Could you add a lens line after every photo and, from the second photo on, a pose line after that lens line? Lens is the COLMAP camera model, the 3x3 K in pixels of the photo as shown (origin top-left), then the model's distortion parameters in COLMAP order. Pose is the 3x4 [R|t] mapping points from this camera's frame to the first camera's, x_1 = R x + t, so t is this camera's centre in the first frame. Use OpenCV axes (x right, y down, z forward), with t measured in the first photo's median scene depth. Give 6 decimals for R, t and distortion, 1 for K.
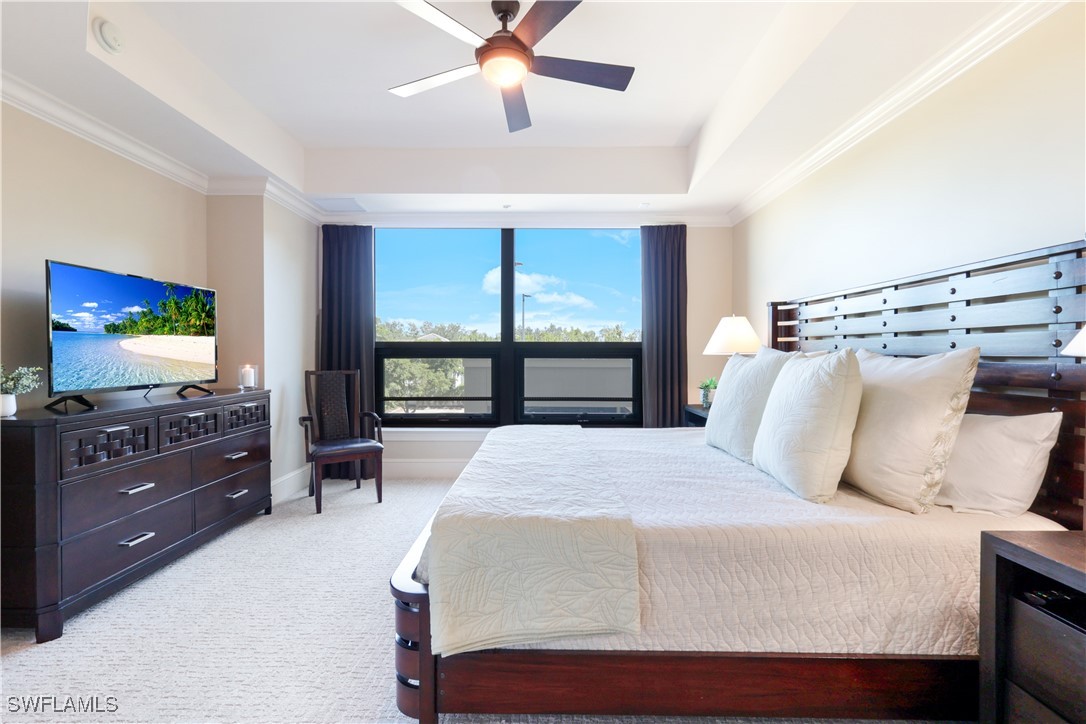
lens RADIAL K [[469.2, 0, 543.0], [0, 469.2, 362.0], [0, 0, 1]] dist [-0.000945, 0.008556]
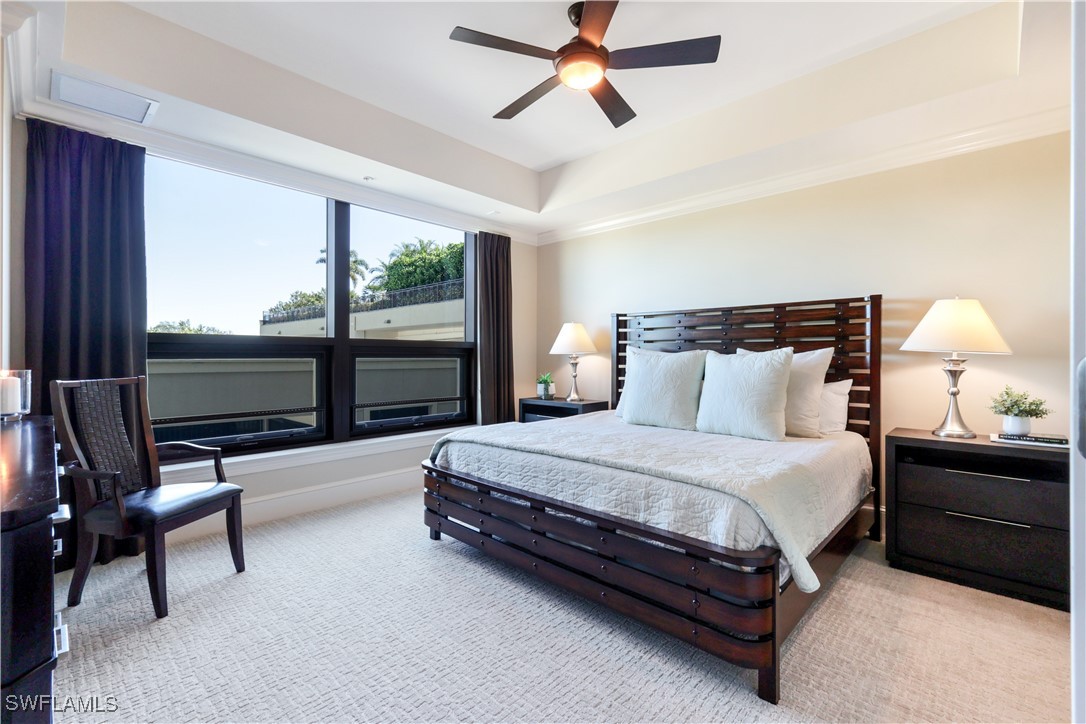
lens RADIAL K [[477.0, 0, 537.3], [0, 477.0, 355.4], [0, 0, 1]] dist [0.001719, -0.000153]
pose [[0.687056, 0.000800, 0.726604, -0.521088], [0.013280, 0.999819, -0.013657, 0.003687], [-0.726483, 0.019033, 0.686921, 0.202308]]
